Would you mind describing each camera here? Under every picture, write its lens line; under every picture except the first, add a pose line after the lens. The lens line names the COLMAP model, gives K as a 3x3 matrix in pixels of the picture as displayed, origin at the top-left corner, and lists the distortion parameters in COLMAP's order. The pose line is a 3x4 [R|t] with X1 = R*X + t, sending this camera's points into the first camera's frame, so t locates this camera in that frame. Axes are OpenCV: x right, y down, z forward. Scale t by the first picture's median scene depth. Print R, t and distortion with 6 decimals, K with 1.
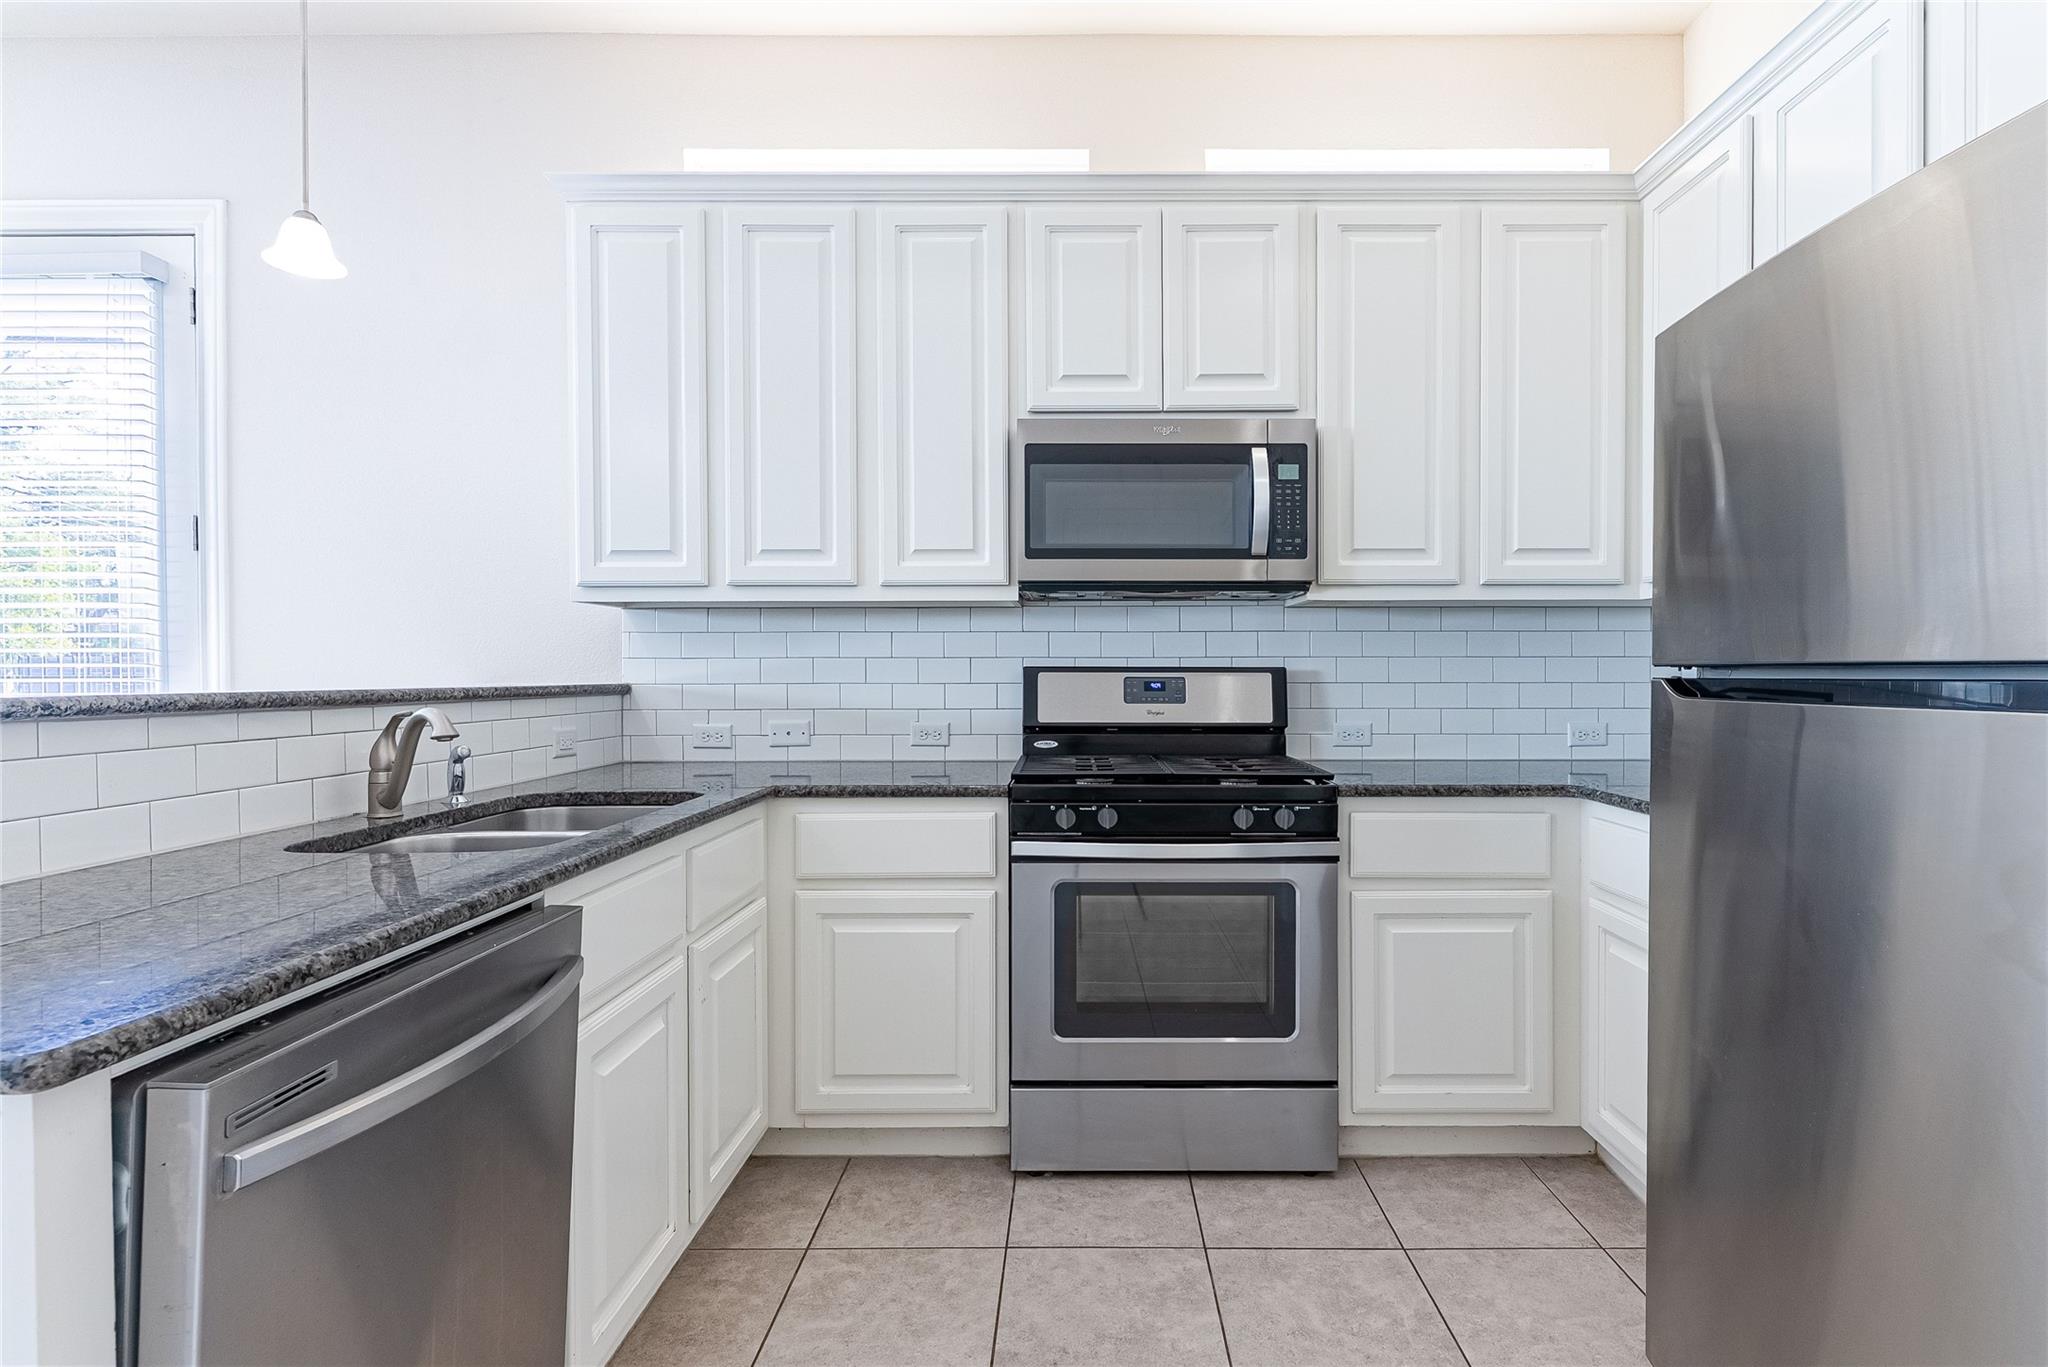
lens RADIAL K [[1014.0, 0, 1027.1], [0, 1014.0, 669.4], [0, 0, 1]] dist [0.001706, 0.000187]
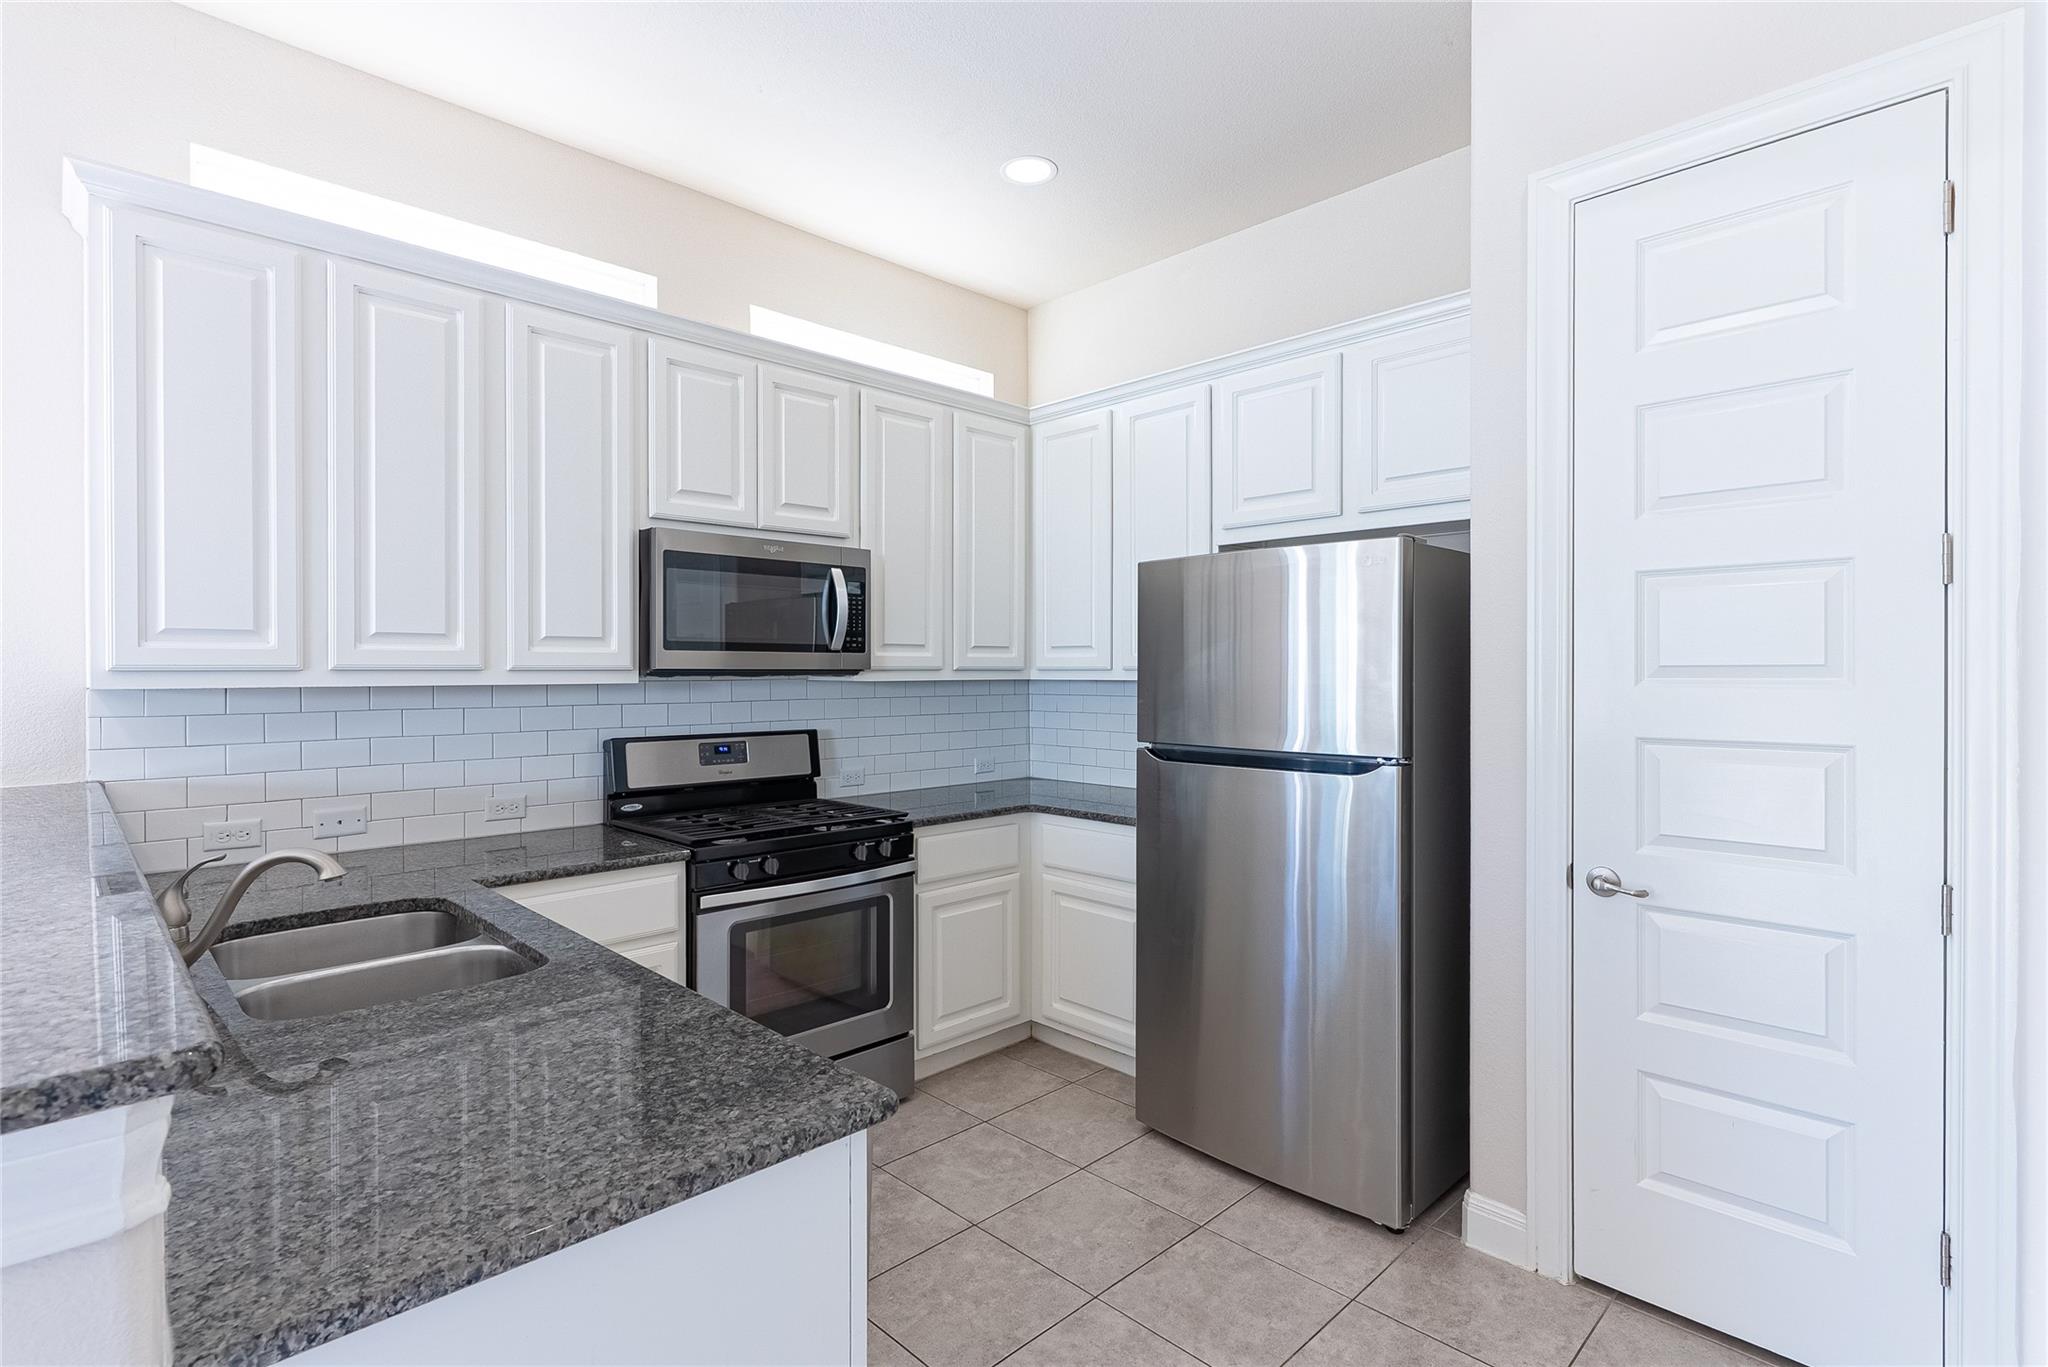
lens RADIAL K [[989.5, 0, 1021.0], [0, 989.5, 669.2], [0, 0, 1]] dist [0.002089, -0.000565]
pose [[0.712803, 0.001059, 0.701363, -0.496757], [0.004778, 0.999968, -0.006366, -0.077725], [-0.701348, 0.007889, 0.712775, -0.081148]]
